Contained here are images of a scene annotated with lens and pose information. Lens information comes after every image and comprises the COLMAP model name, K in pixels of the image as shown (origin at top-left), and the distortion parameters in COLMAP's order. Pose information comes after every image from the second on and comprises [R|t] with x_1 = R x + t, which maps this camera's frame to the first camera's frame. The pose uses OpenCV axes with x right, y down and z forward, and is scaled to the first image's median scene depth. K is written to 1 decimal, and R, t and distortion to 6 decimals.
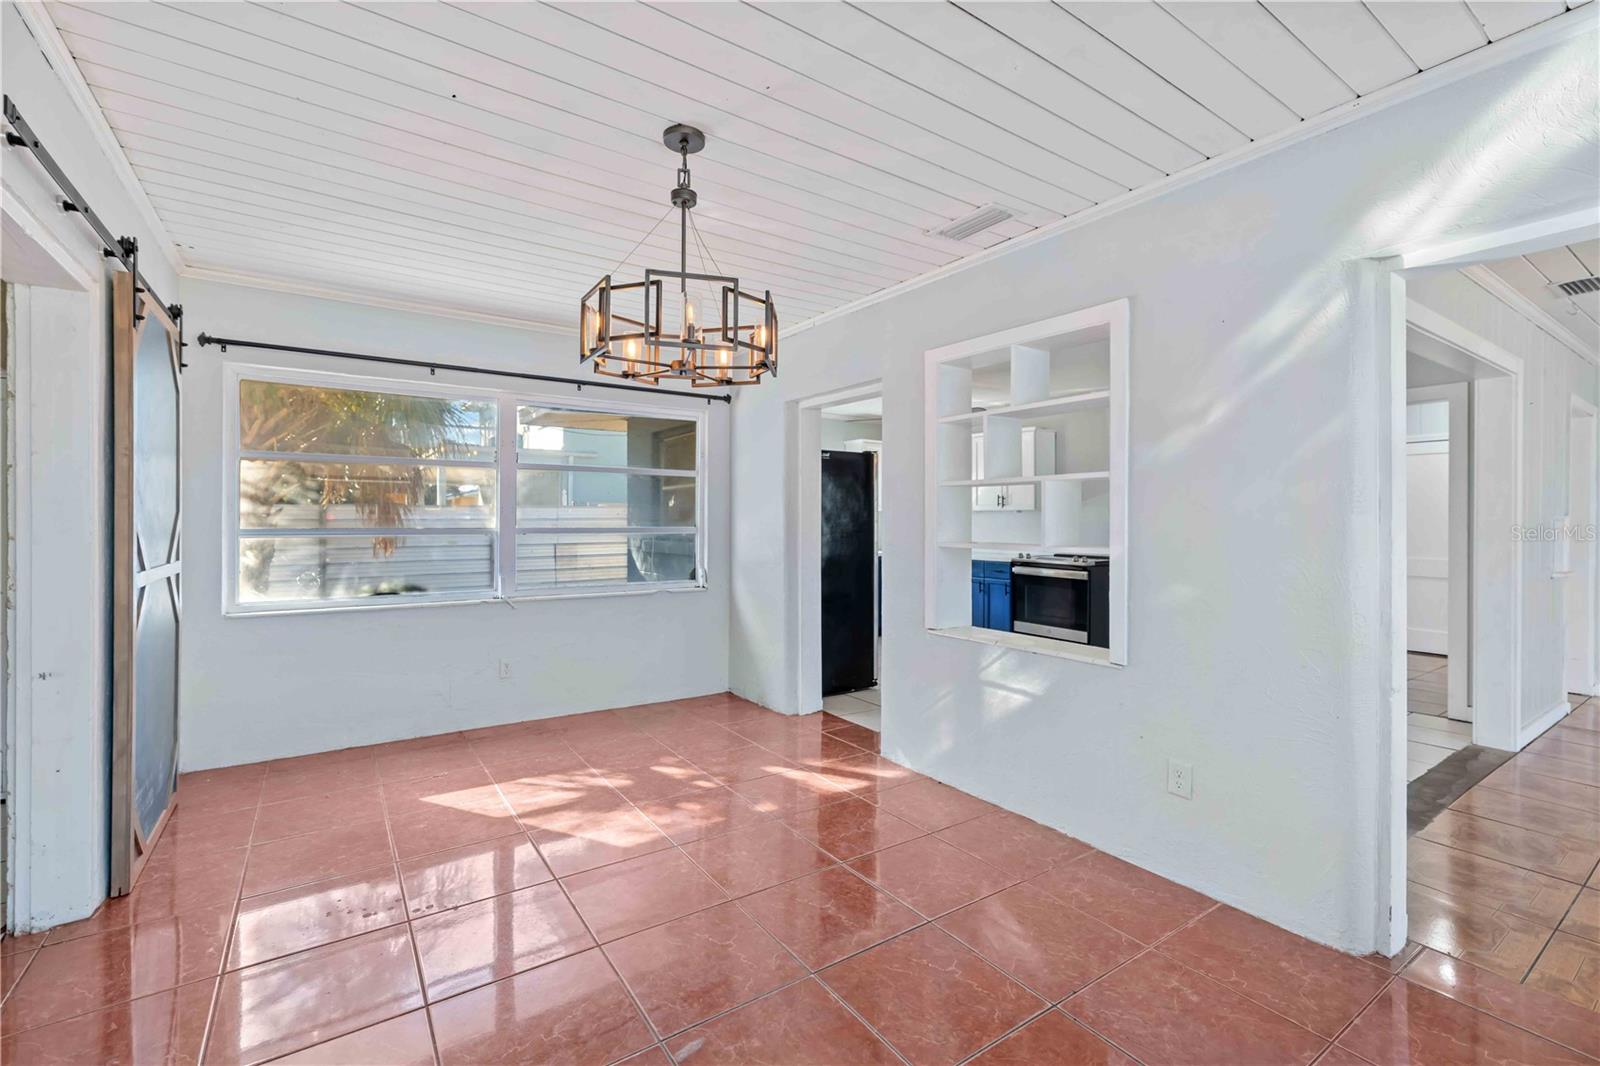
lens RADIAL K [[697.0, 0, 791.3], [0, 697.0, 525.7], [0, 0, 1]] dist [-0.000086, 0.000017]
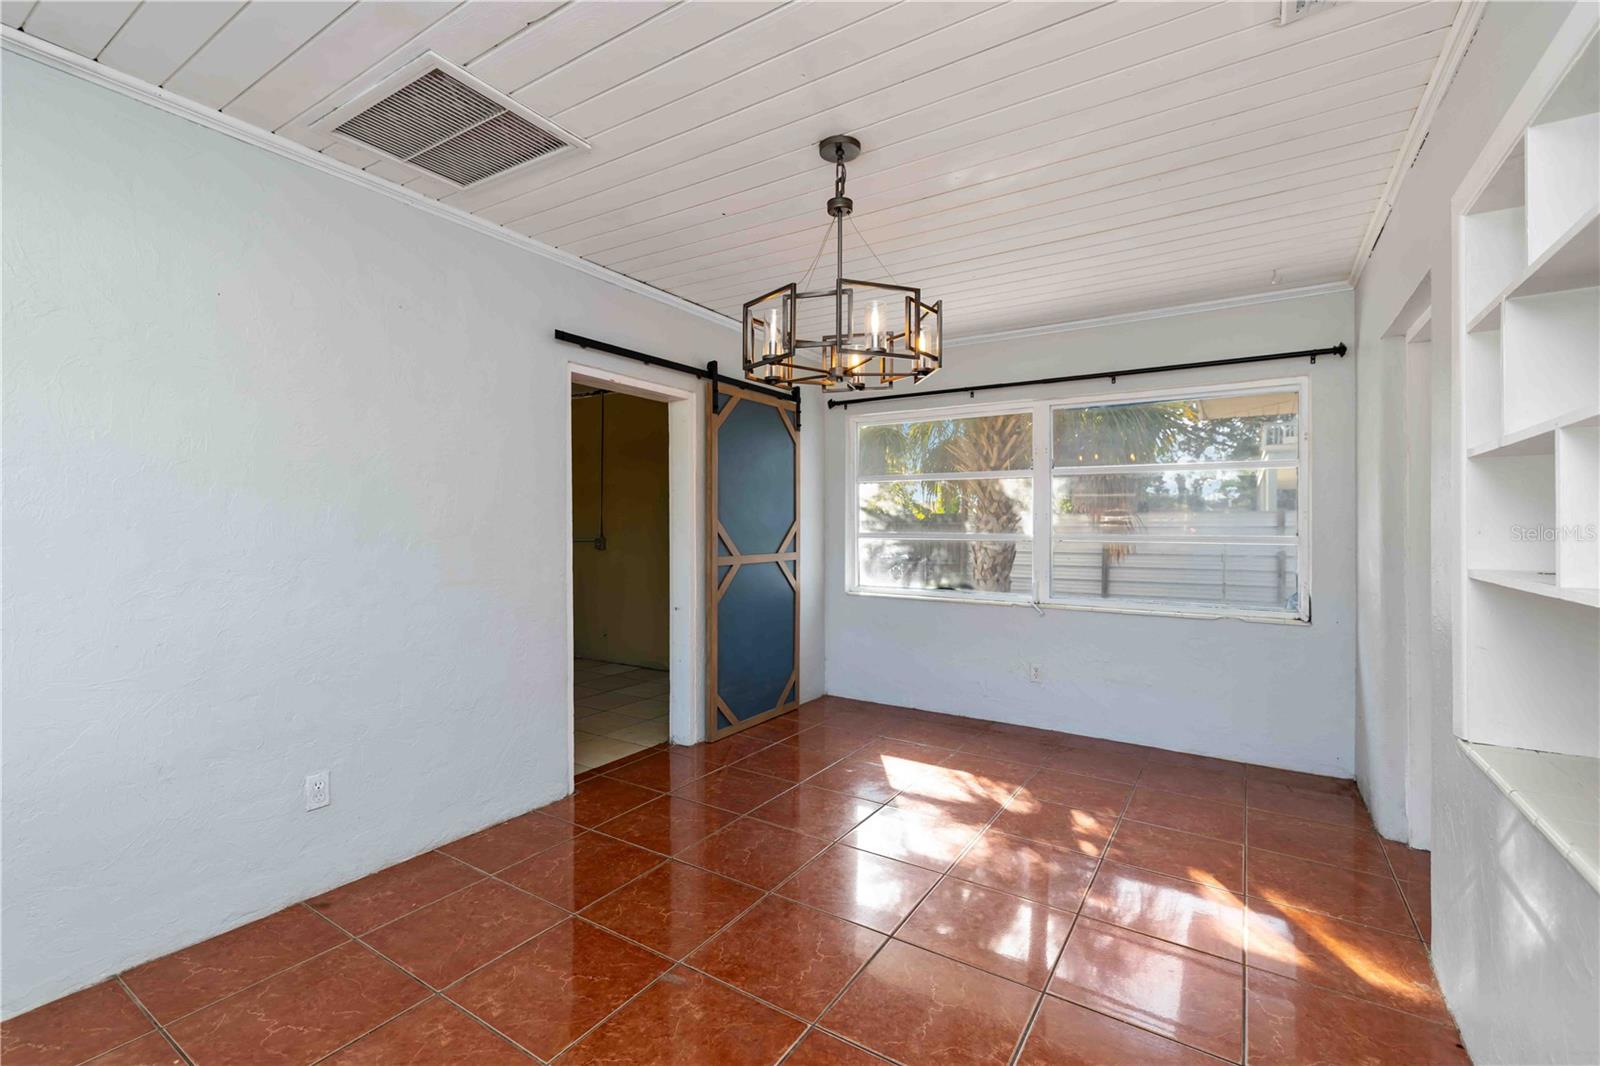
lens RADIAL K [[697.0, 0, 792.3], [0, 697.0, 528.4], [0, 0, 1]] dist [-0.000086, 0.000017]
pose [[0.386483, 0.001289, -0.922296, 0.452471], [-0.010261, 0.999943, -0.002903, 0.001531], [0.922240, 0.010586, 0.386474, 0.328397]]
